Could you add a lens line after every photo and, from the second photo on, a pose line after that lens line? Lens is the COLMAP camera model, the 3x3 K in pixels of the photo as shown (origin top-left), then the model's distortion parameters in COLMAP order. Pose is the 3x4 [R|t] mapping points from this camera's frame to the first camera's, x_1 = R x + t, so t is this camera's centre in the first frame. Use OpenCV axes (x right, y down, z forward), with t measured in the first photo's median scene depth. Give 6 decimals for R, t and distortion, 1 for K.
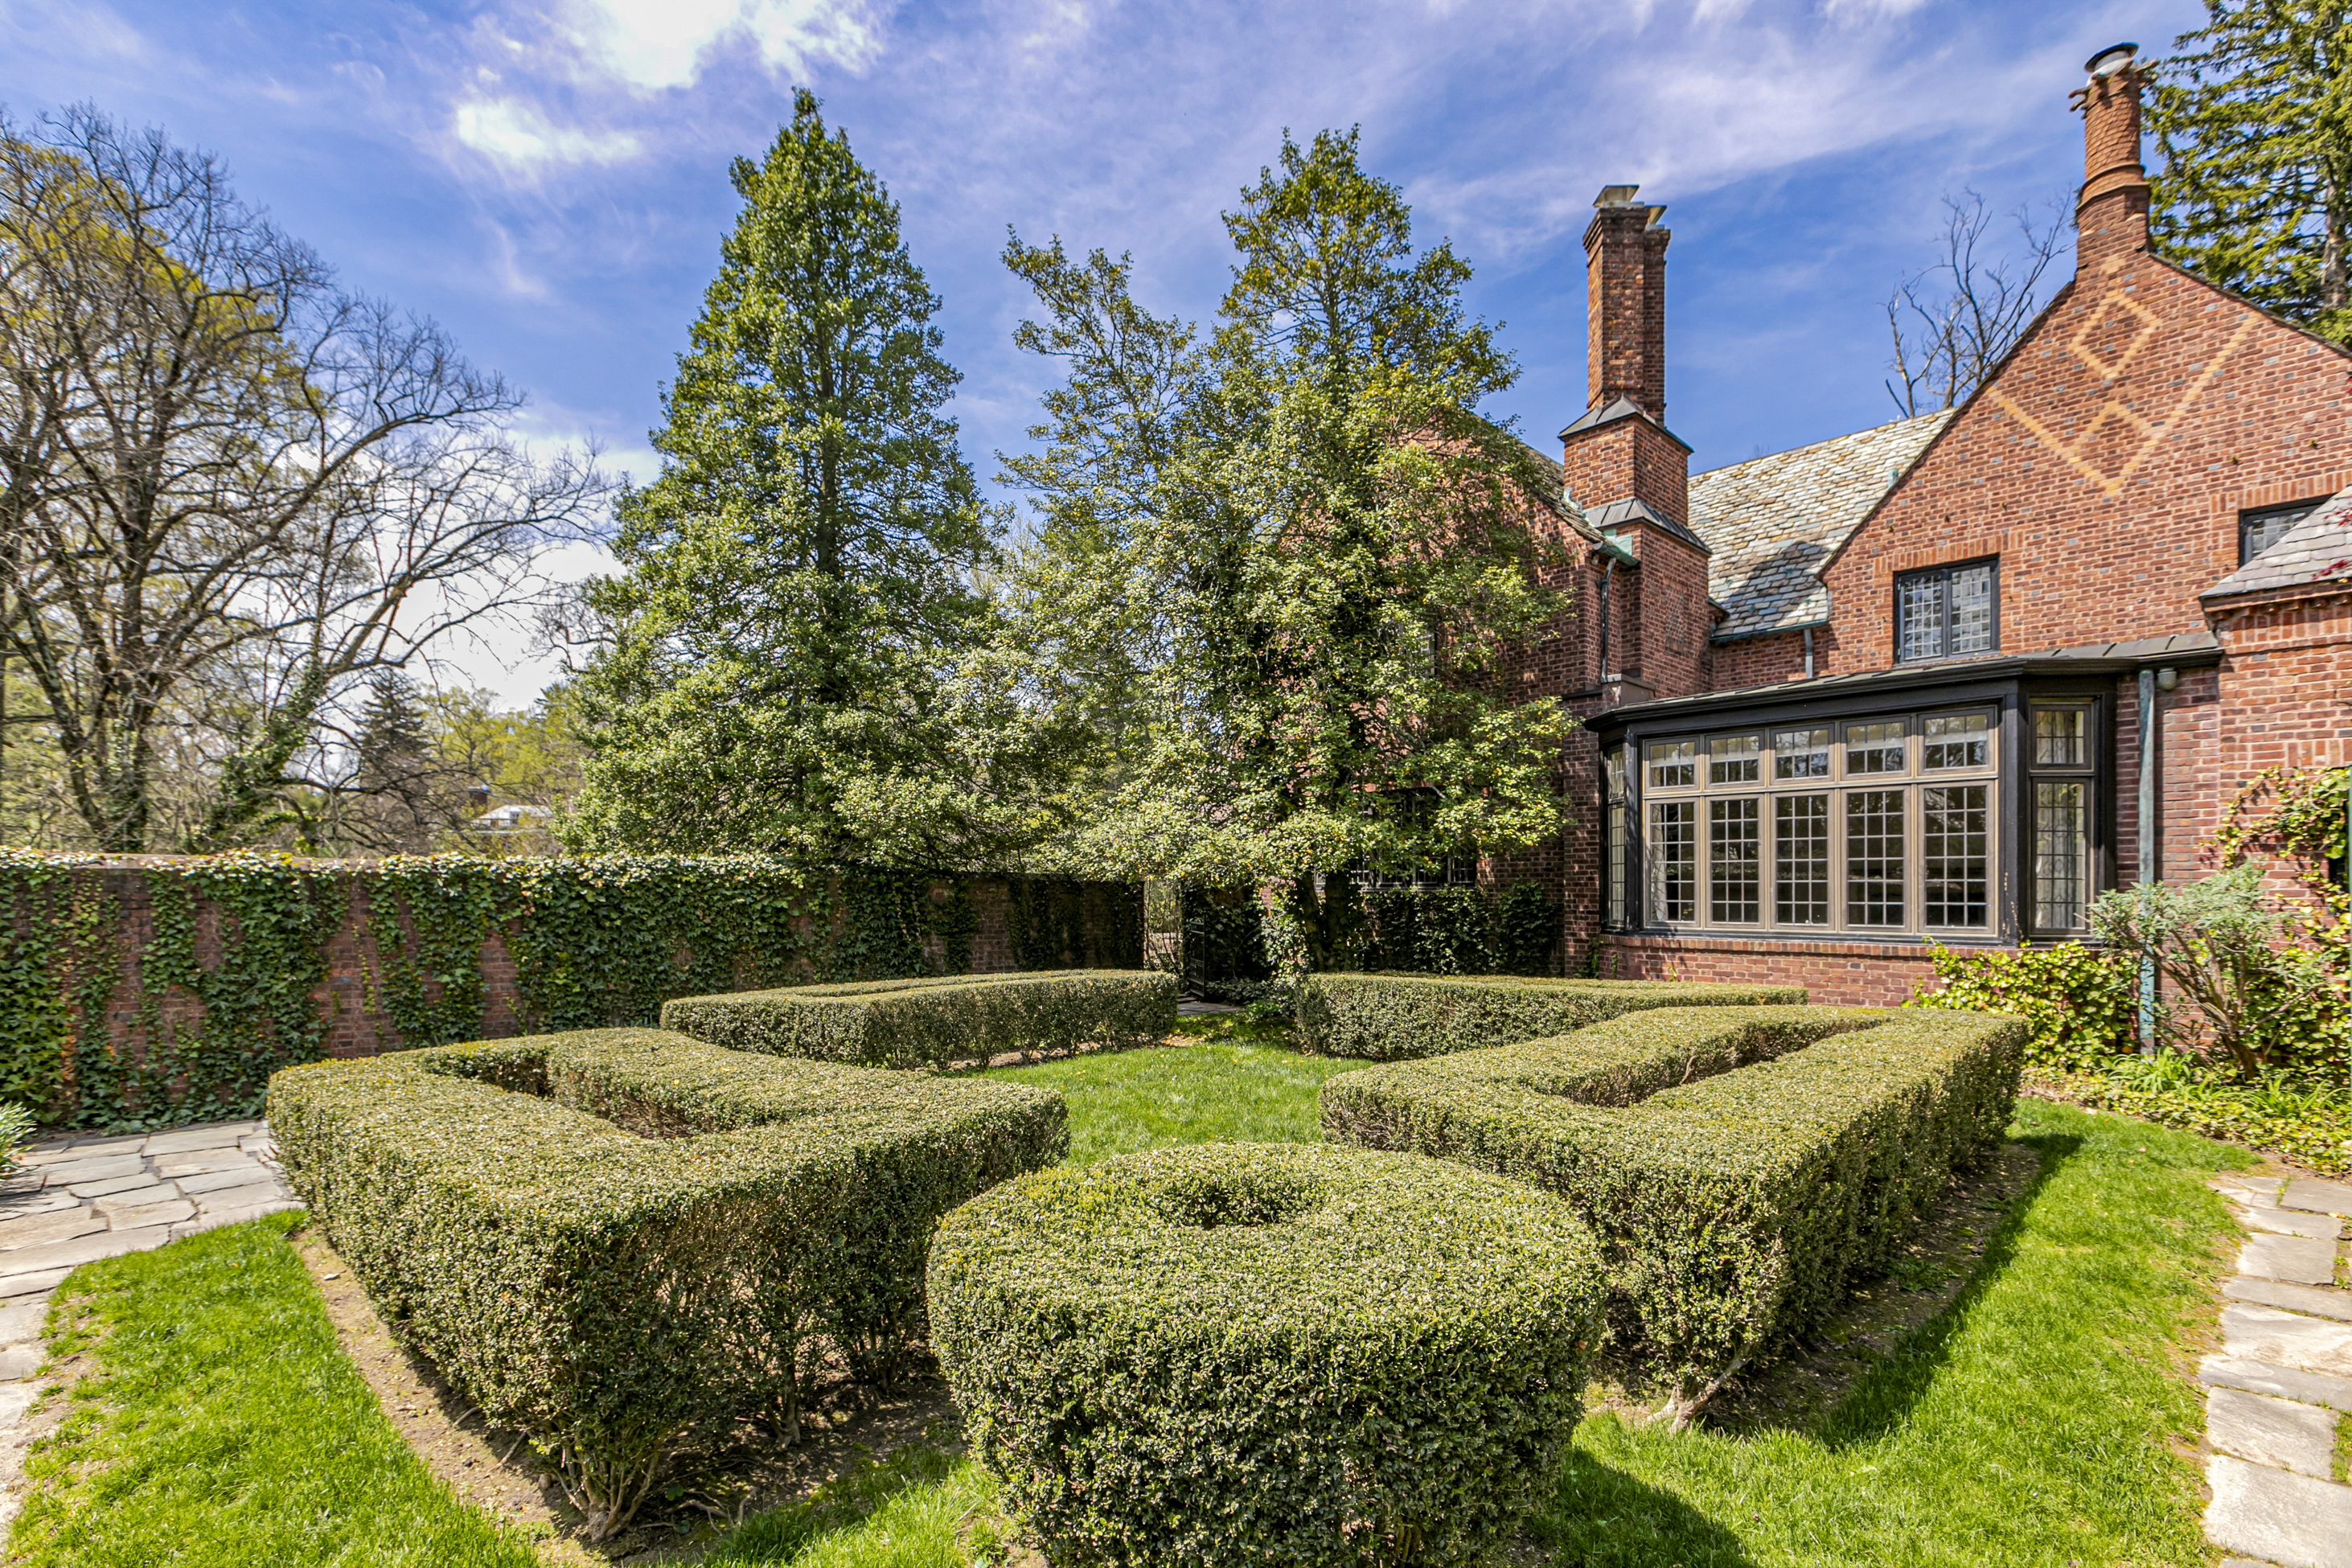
lens RADIAL K [[1082.9, 0, 1180.0], [0, 1082.9, 894.2], [0, 0, 1]] dist [0.001651, 0.000370]
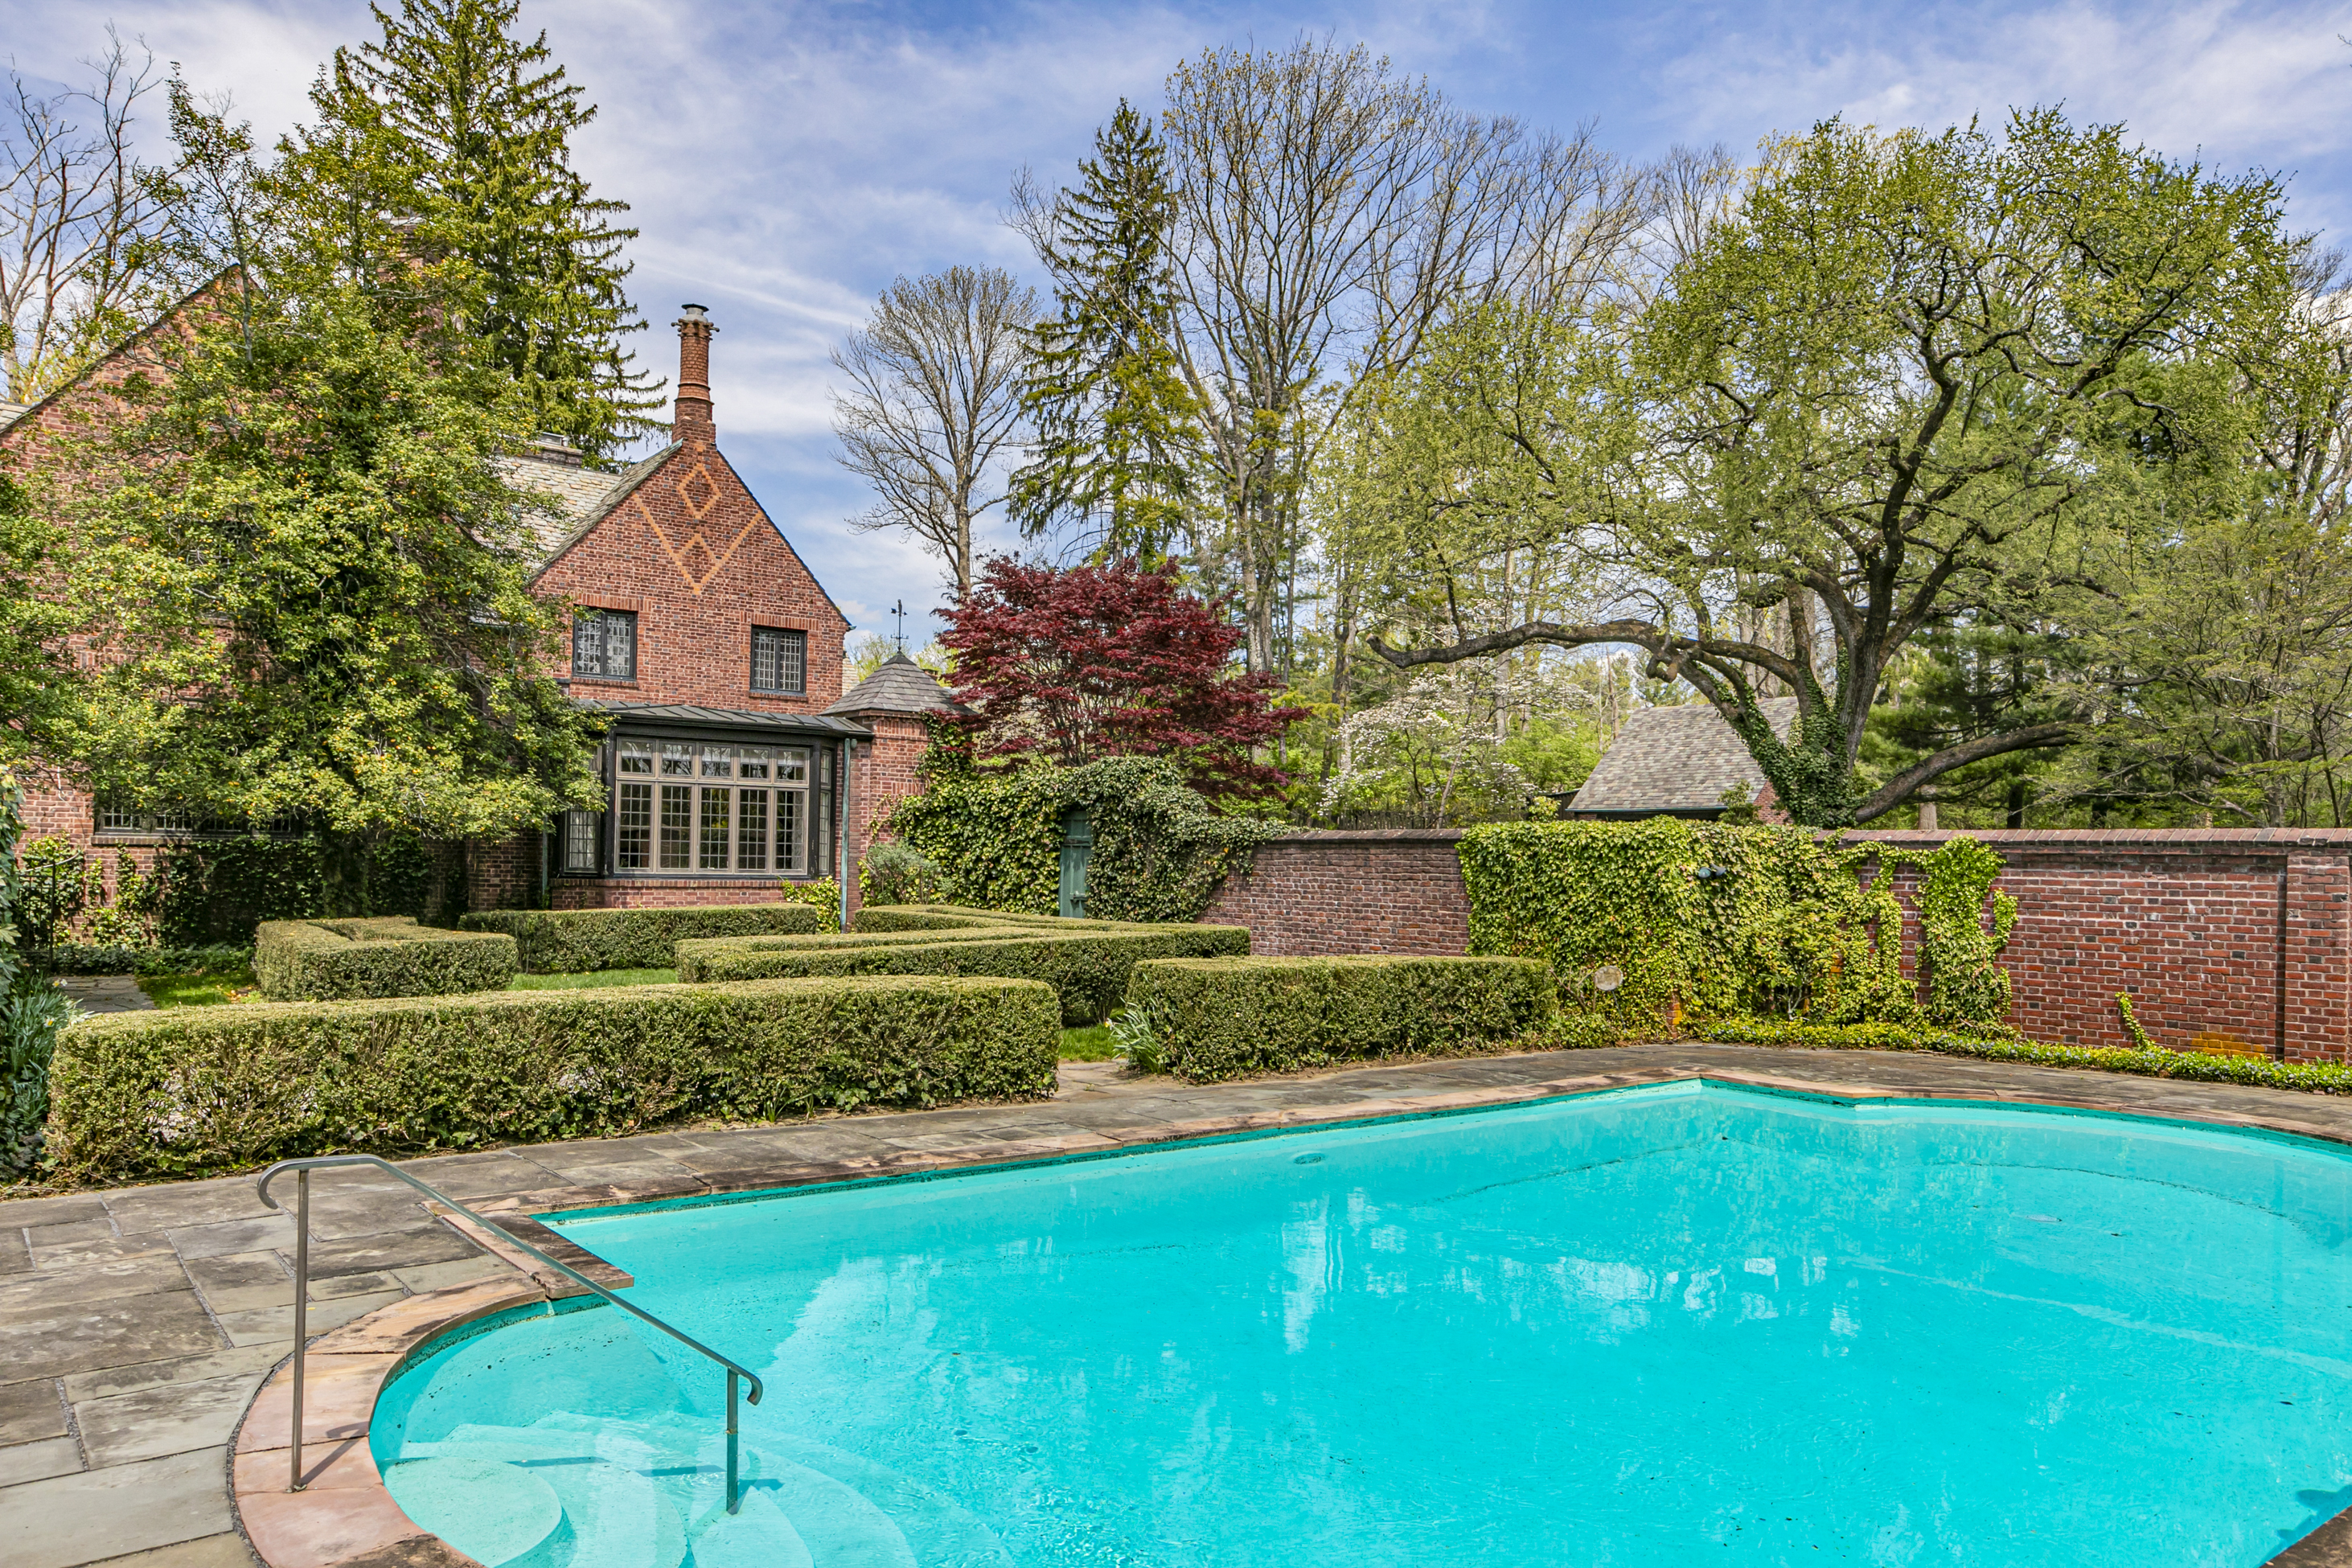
lens RADIAL K [[1618.6, 0, 1173.9], [0, 1618.6, 849.2], [0, 0, 1]] dist [-0.002902, -0.000822]
pose [[0.114055, 0.011888, 0.993403, -1.437245], [-0.012048, 0.999871, -0.010582, 0.013398], [-0.993401, -0.010762, 0.114183, 0.059559]]
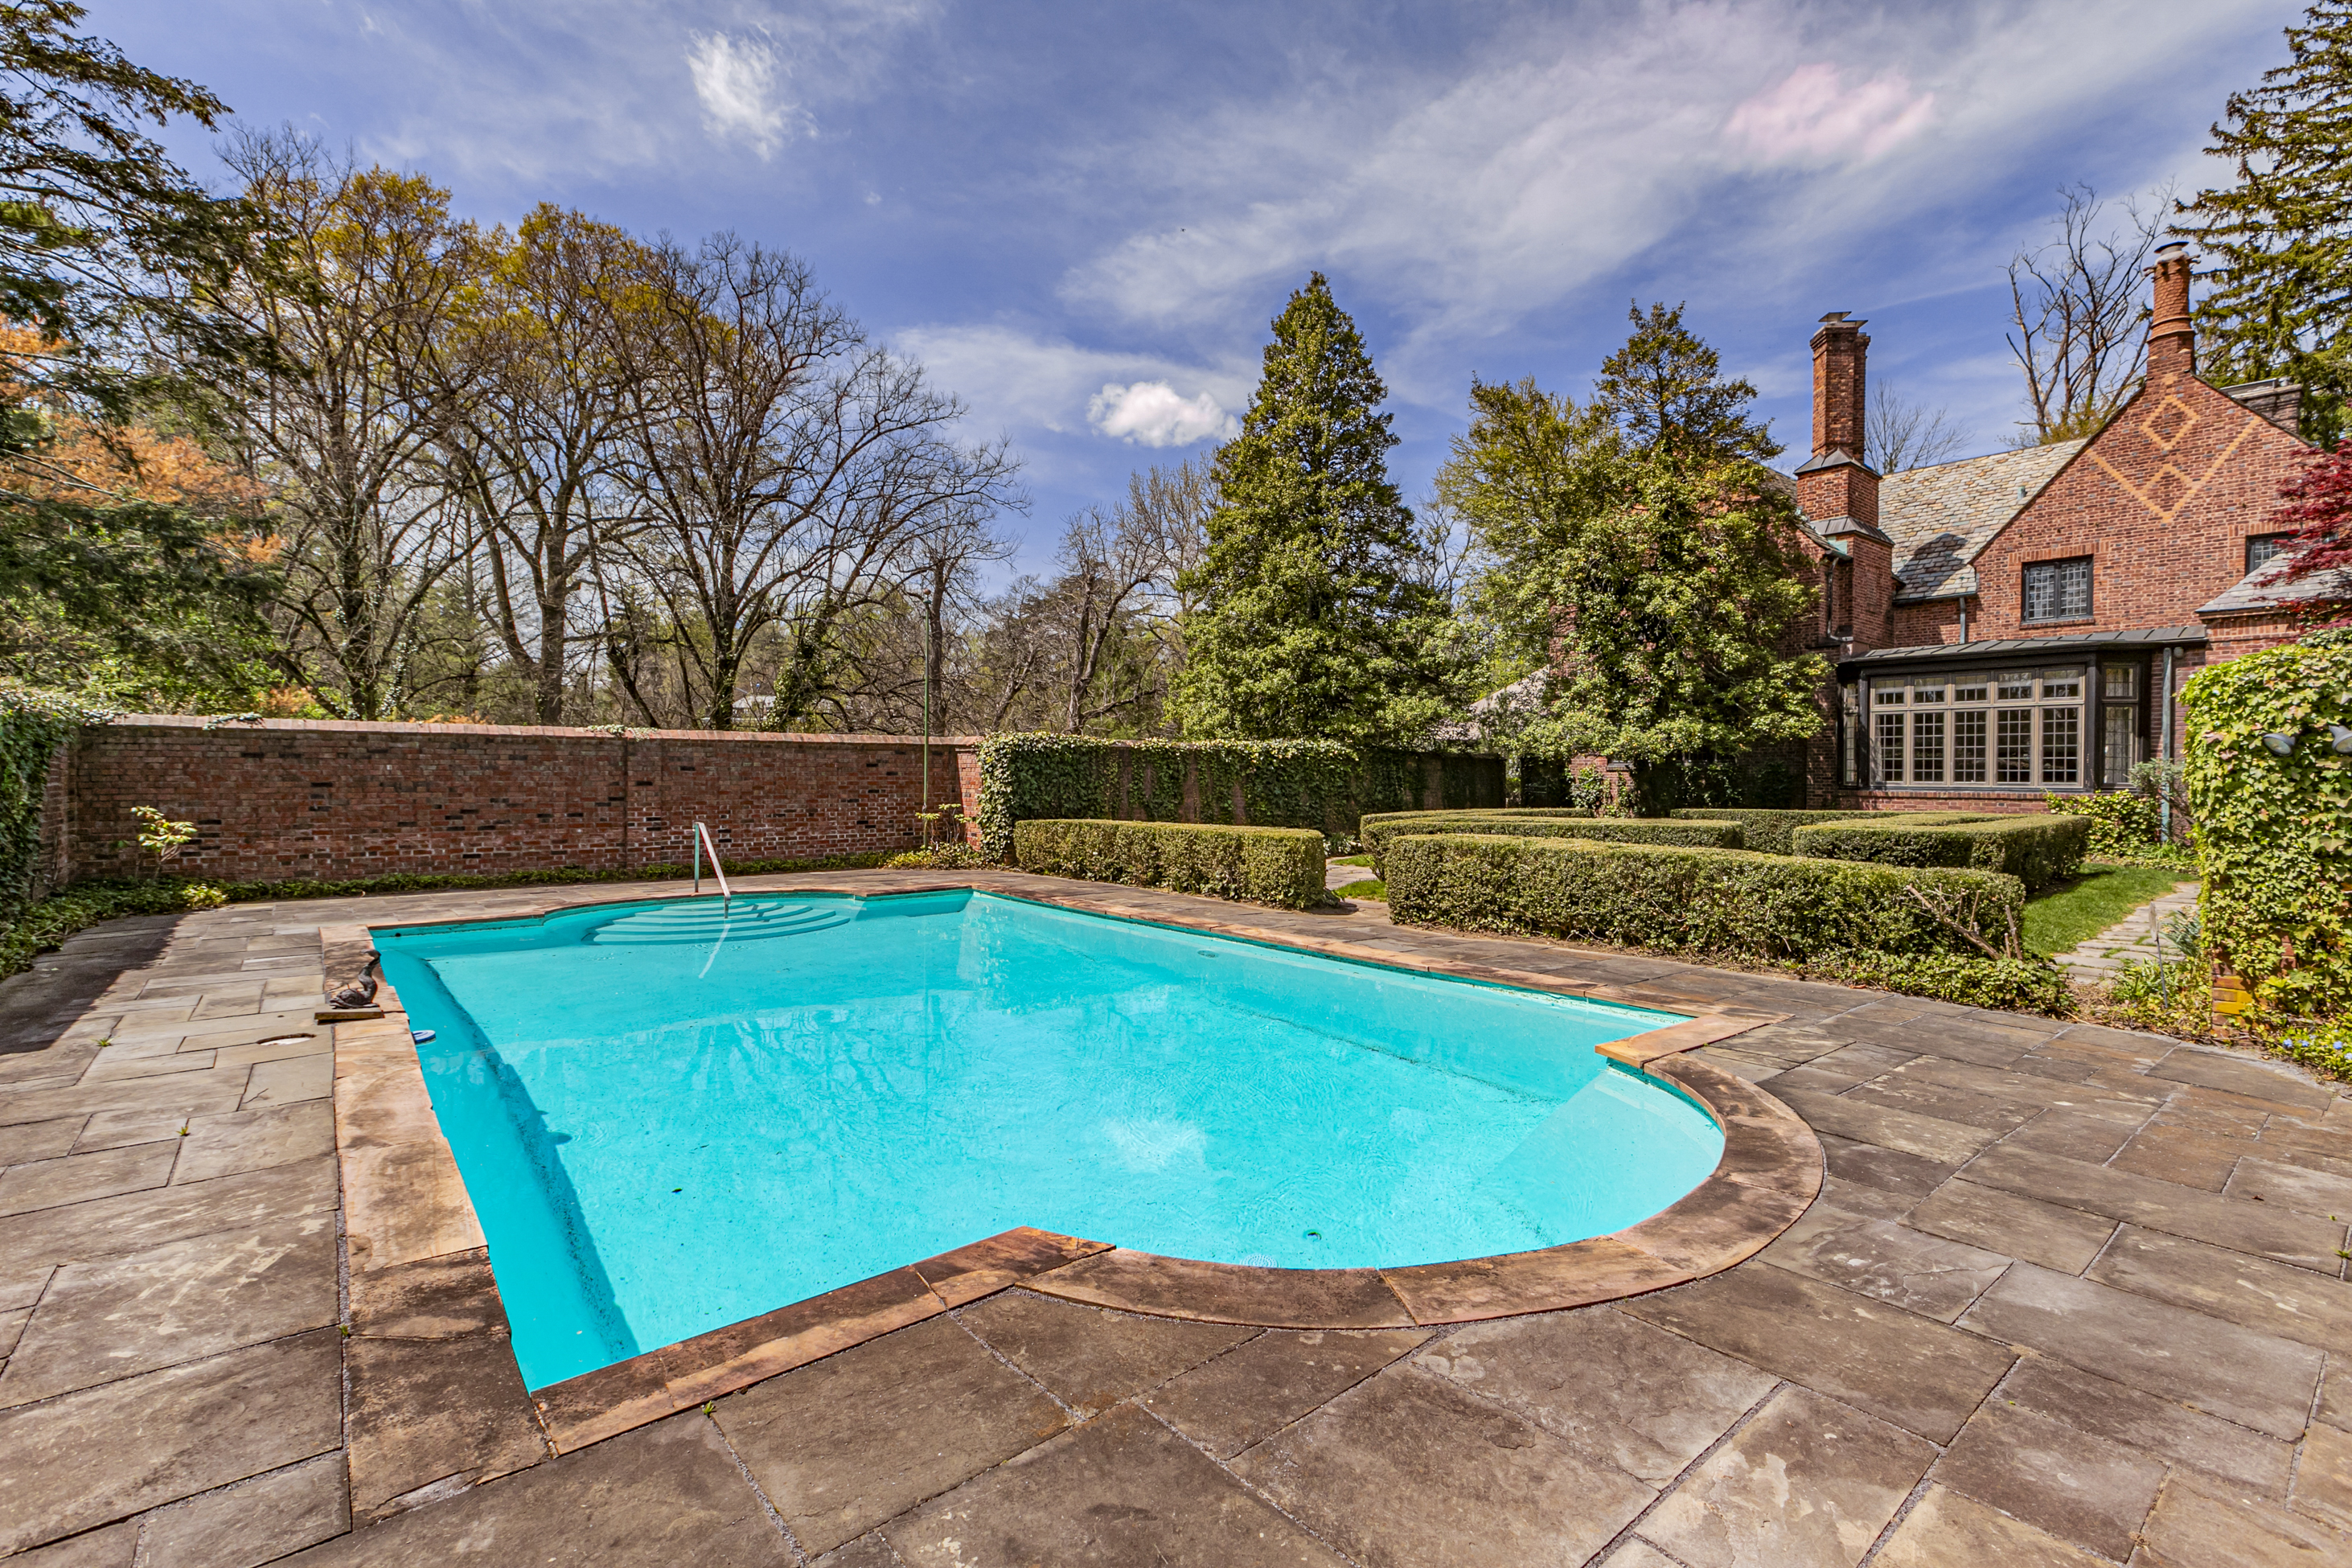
lens RADIAL K [[1063.6, 0, 1170.0], [0, 1063.6, 790.7], [0, 0, 1]] dist [0.001142, -0.000221]
pose [[0.996901, 0.006385, -0.078412, -0.528600], [-0.005428, 0.999908, 0.012412, 0.023197], [0.078484, -0.011948, 0.996844, -0.750271]]
